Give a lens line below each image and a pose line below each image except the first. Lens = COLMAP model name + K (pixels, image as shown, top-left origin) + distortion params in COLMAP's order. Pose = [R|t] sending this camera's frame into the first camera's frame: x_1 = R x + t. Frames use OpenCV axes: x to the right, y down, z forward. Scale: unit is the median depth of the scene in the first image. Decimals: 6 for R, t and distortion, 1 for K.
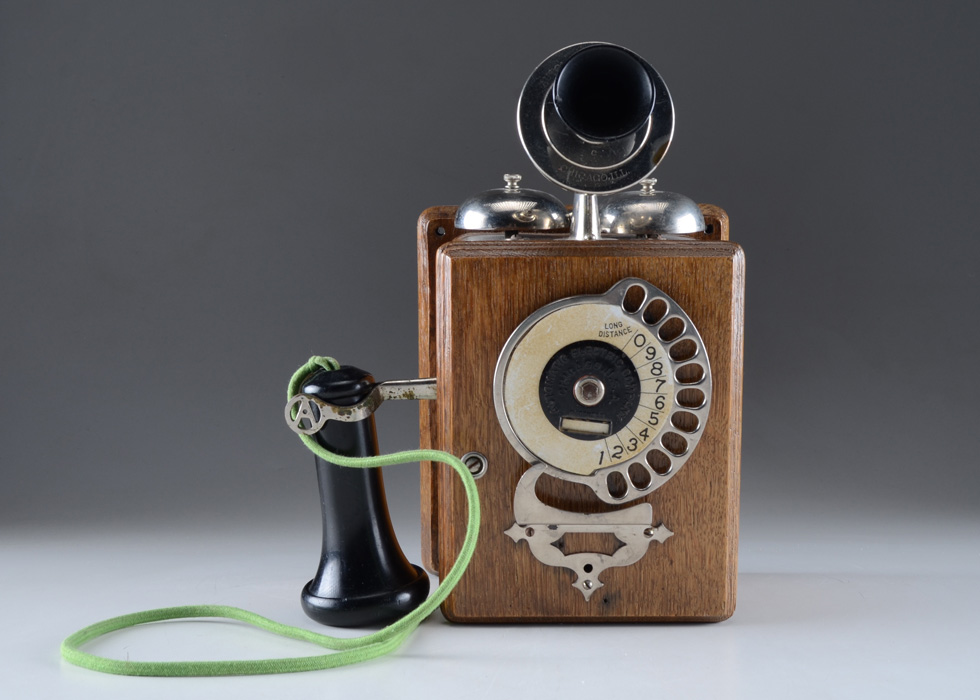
lens RADIAL K [[1148.4, 0, 488.8], [0, 1148.4, 350.2], [0, 0, 1]] dist [0.006157, 0.000000]
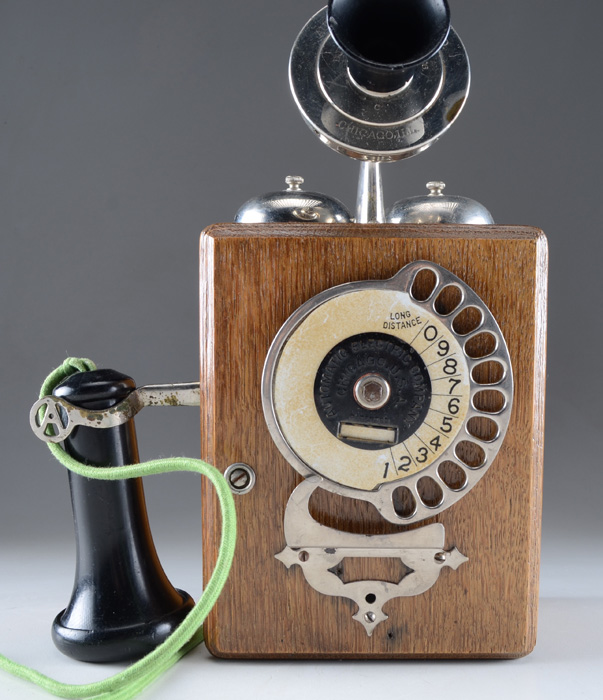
lens RADIAL K [[907.4, 0, 302.9], [0, 907.4, 349.4], [0, 0, 1]] dist [-0.043017, 0.000000]
pose [[0.999968, 0.007995, 0.000873, 0.033591], [-0.007923, 0.997972, -0.063155, 0.045719], [-0.001376, 0.063146, 0.998003, 0.308297]]
